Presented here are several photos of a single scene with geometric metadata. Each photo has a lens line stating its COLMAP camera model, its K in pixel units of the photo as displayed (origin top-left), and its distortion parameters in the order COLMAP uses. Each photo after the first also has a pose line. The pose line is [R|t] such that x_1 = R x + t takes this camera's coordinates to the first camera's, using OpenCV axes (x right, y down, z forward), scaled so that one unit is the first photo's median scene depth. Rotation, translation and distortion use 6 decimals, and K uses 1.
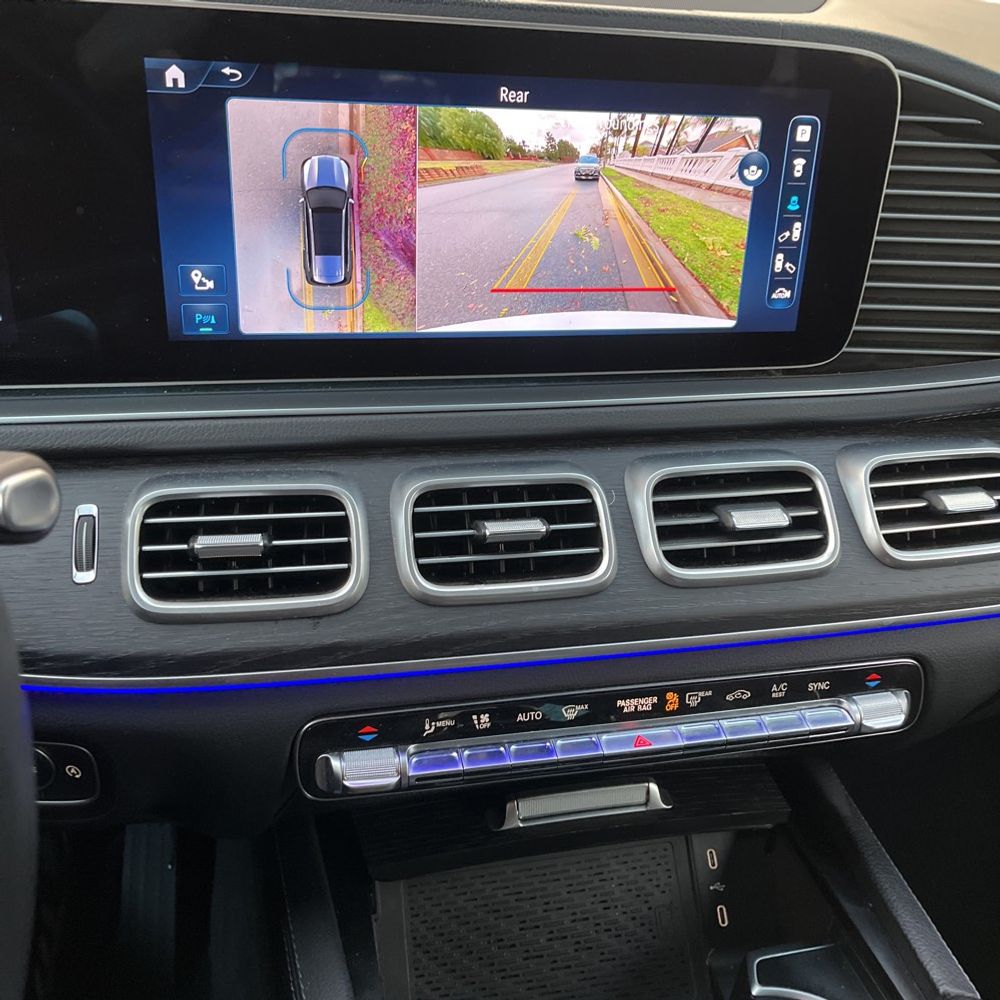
lens RADIAL K [[1018.6, 0, 496.8], [0, 1018.6, 496.0], [0, 0, 1]] dist [0.028204, 0.000000]
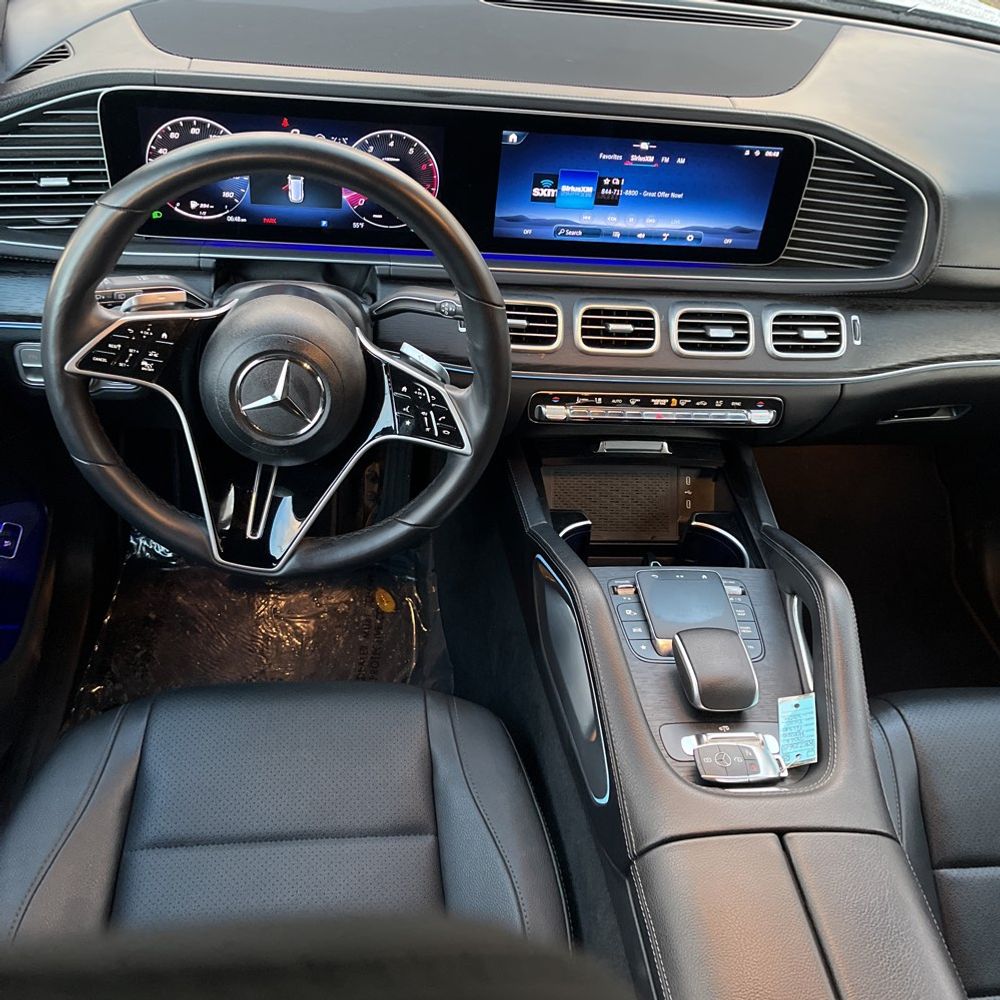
lens RADIAL K [[1018.6, 0, 479.4], [0, 1018.6, 509.5], [0, 0, 1]] dist [0.028204, 0.000000]
pose [[0.989693, 0.119767, -0.078514, -0.074966], [-0.096237, 0.962221, 0.254694, -0.139818], [0.106052, -0.244513, 0.963829, -1.541000]]
